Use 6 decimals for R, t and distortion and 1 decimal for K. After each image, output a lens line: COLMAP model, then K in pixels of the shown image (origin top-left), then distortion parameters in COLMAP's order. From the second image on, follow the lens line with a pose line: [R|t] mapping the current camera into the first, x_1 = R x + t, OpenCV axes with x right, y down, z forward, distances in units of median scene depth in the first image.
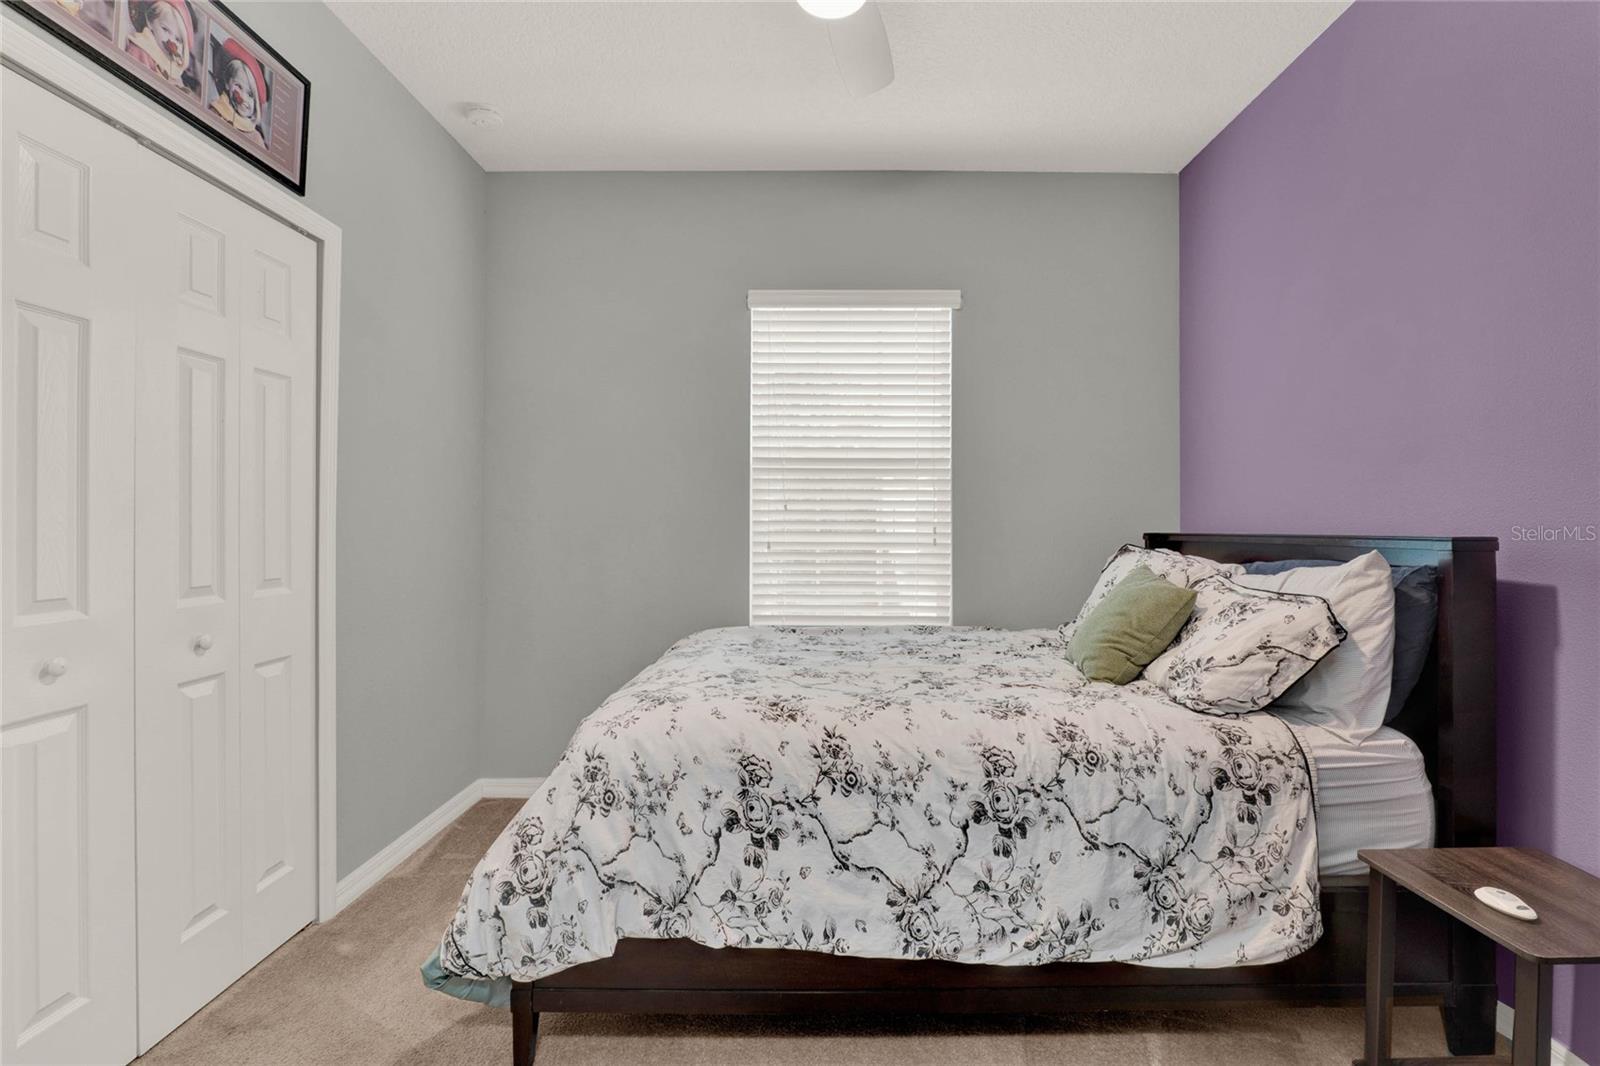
lens RADIAL K [[759.0, 0, 814.1], [0, 759.0, 530.0], [0, 0, 1]] dist [-0.024260, 0.006693]
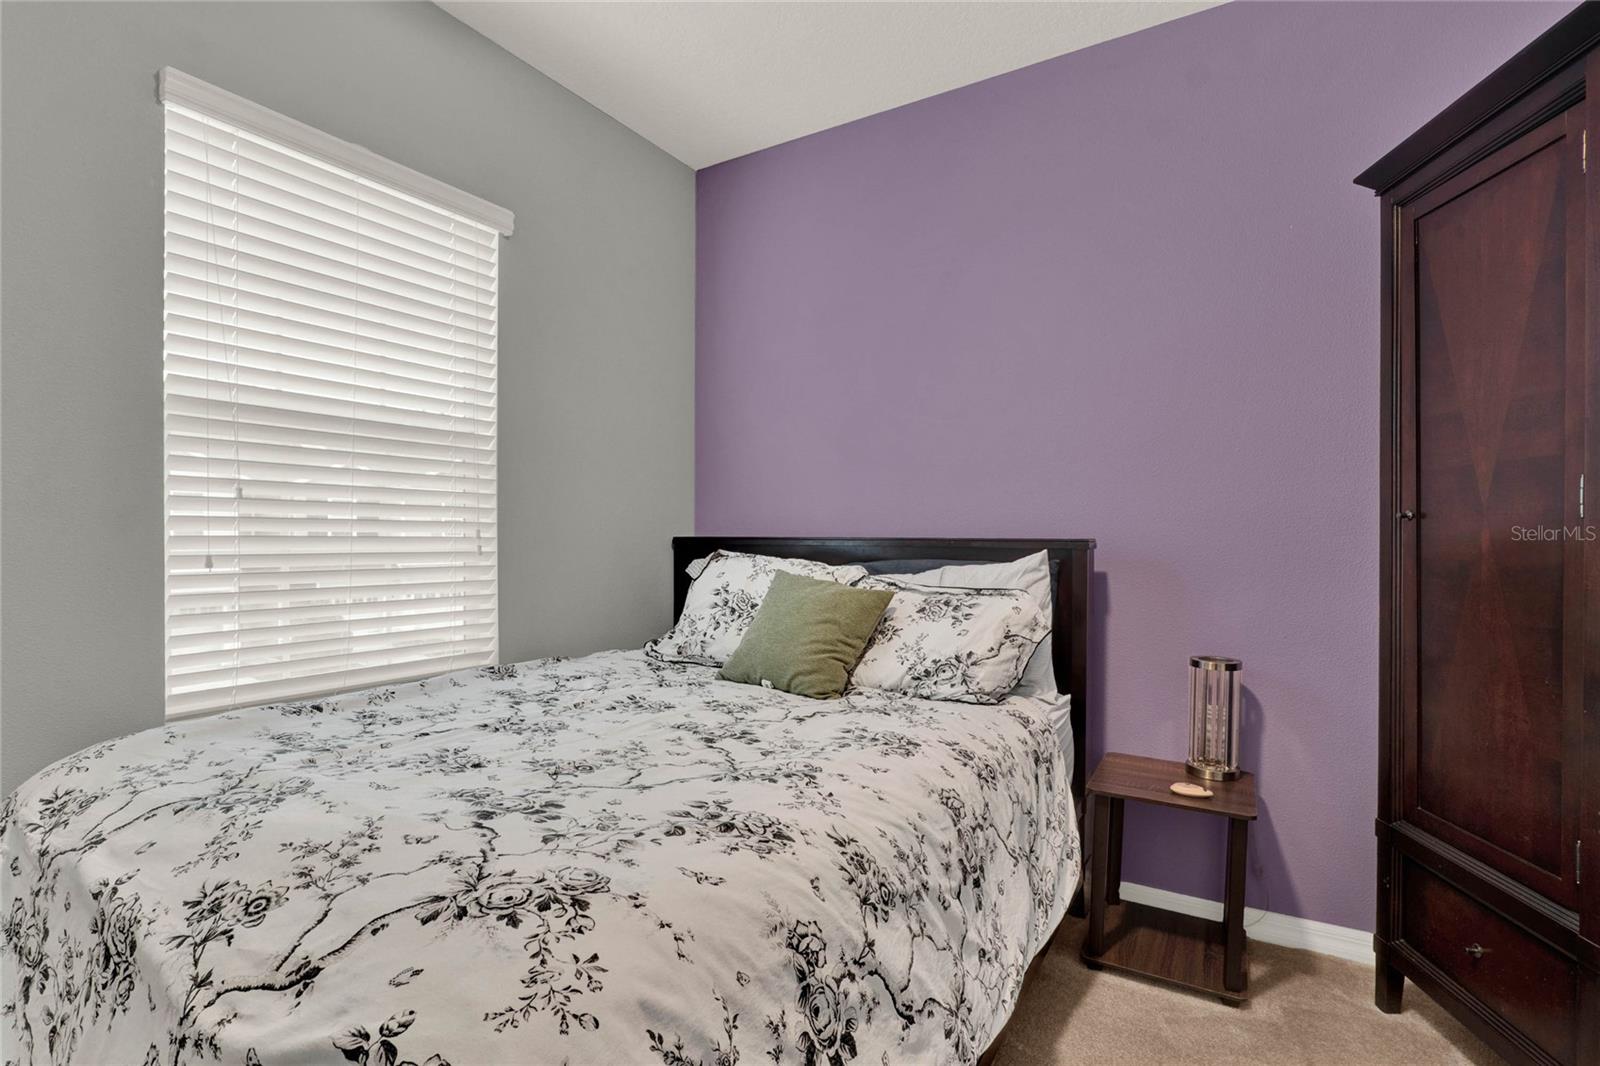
lens RADIAL K [[759.0, 0, 804.8], [0, 759.0, 546.3], [0, 0, 1]] dist [-0.024260, 0.006693]
pose [[0.521400, -0.012554, 0.853220, -0.431181], [-0.001580, 0.999876, 0.015677, 0.000645], [-0.853311, -0.009522, 0.521315, 0.530391]]
